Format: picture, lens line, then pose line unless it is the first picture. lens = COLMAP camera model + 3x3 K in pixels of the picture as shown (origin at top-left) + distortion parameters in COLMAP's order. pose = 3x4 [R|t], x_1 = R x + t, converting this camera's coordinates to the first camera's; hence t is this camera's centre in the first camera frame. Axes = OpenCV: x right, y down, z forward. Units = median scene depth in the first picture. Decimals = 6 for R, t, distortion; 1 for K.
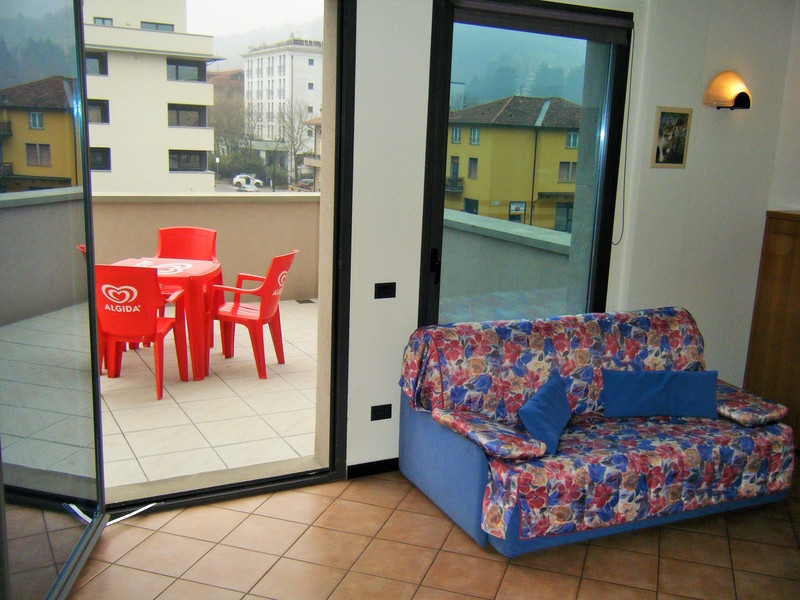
lens RADIAL K [[784.8, 0, 426.1], [0, 784.8, 310.2], [0, 0, 1]] dist [0.012724, 0.000000]
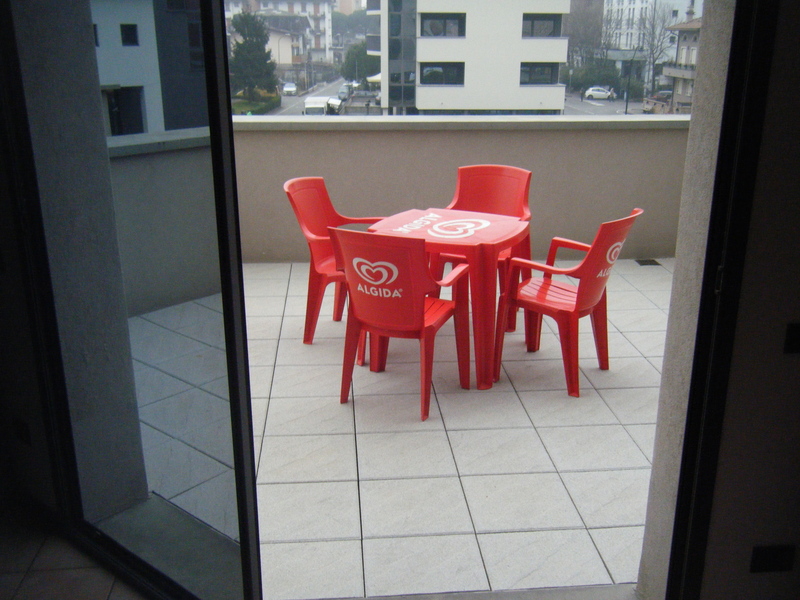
lens RADIAL K [[784.8, 0, 427.7], [0, 784.8, 286.7], [0, 0, 1]] dist [0.012724, 0.000000]
pose [[0.907738, 0.091989, -0.409329, -0.052405], [-0.059506, 0.994032, 0.091429, -0.064778], [0.415297, -0.058636, 0.907794, 0.335662]]
